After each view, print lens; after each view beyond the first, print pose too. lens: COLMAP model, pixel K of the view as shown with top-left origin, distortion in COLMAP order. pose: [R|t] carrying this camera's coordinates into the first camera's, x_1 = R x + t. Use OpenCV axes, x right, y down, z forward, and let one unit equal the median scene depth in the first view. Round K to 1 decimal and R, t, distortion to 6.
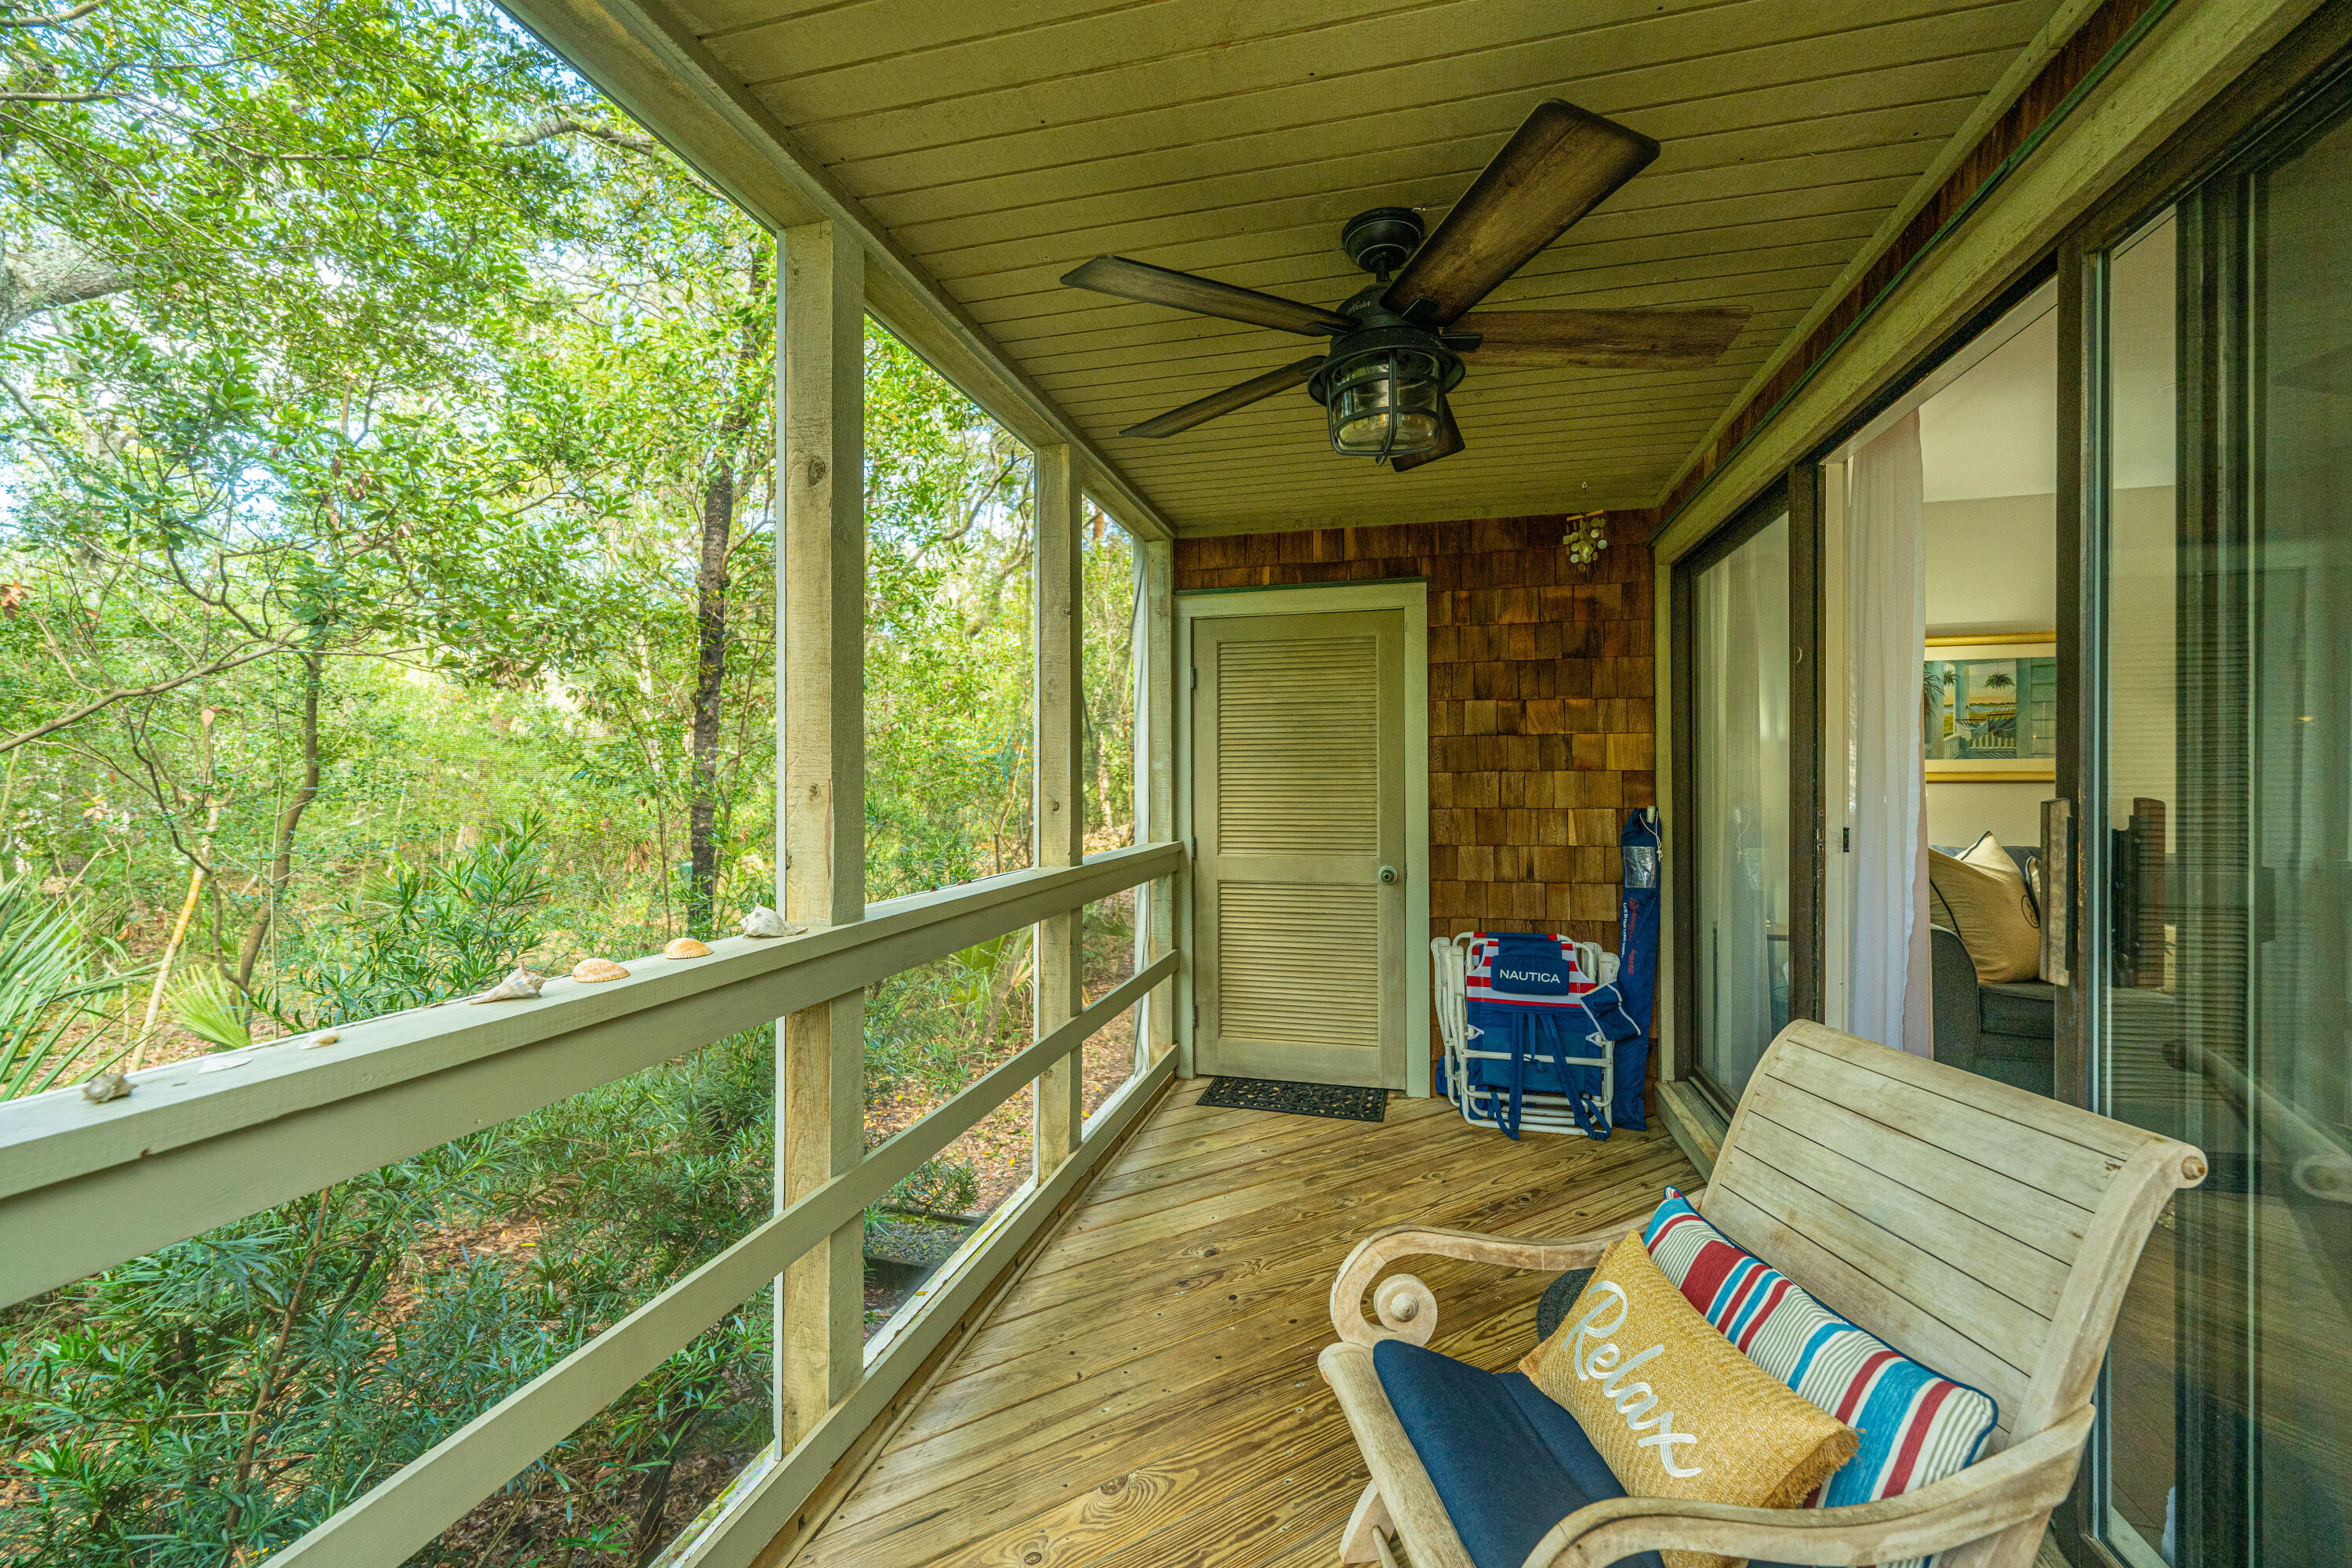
lens RADIAL K [[918.1, 0, 1173.4], [0, 918.1, 768.8], [0, 0, 1]] dist [0.000099, 0.000071]
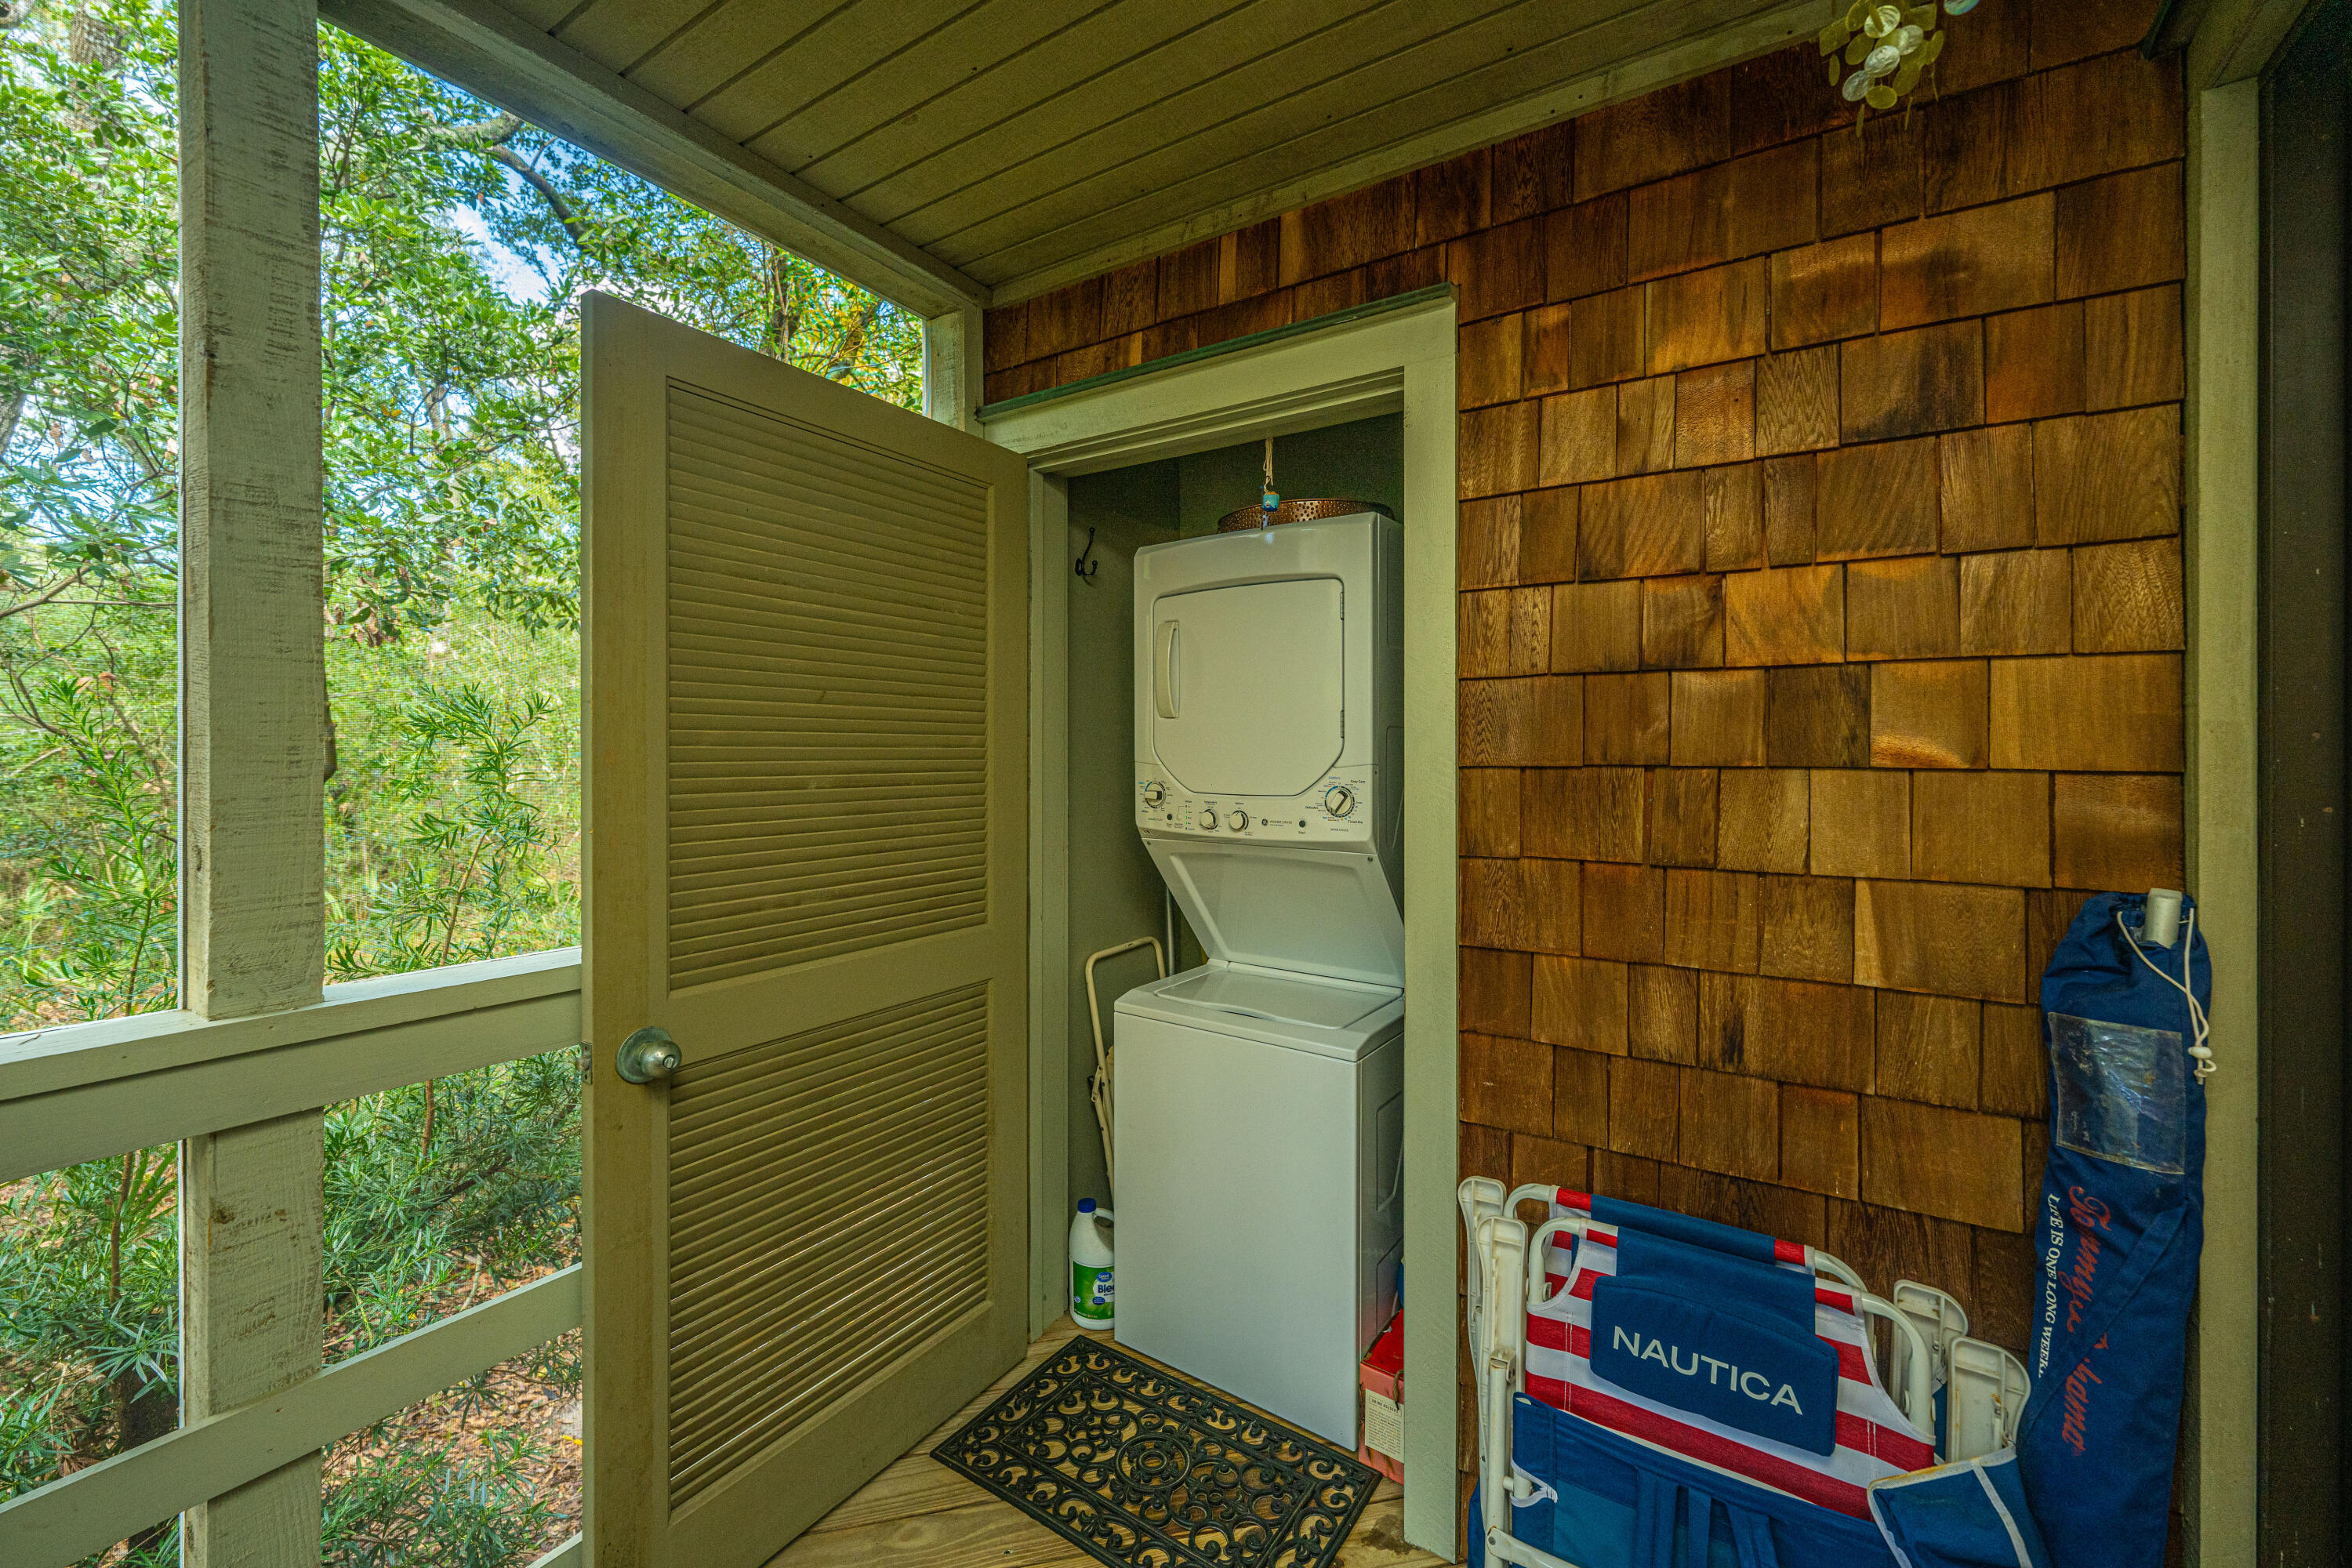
lens RADIAL K [[918.1, 0, 1173.4], [0, 918.1, 768.8], [0, 0, 1]] dist [0.000099, 0.000071]
pose [[0.956789, 0.015962, -0.290345, 0.282966], [-0.015866, 0.999871, 0.002685, 0.004778], [0.290350, 0.002038, 0.956918, 0.590721]]
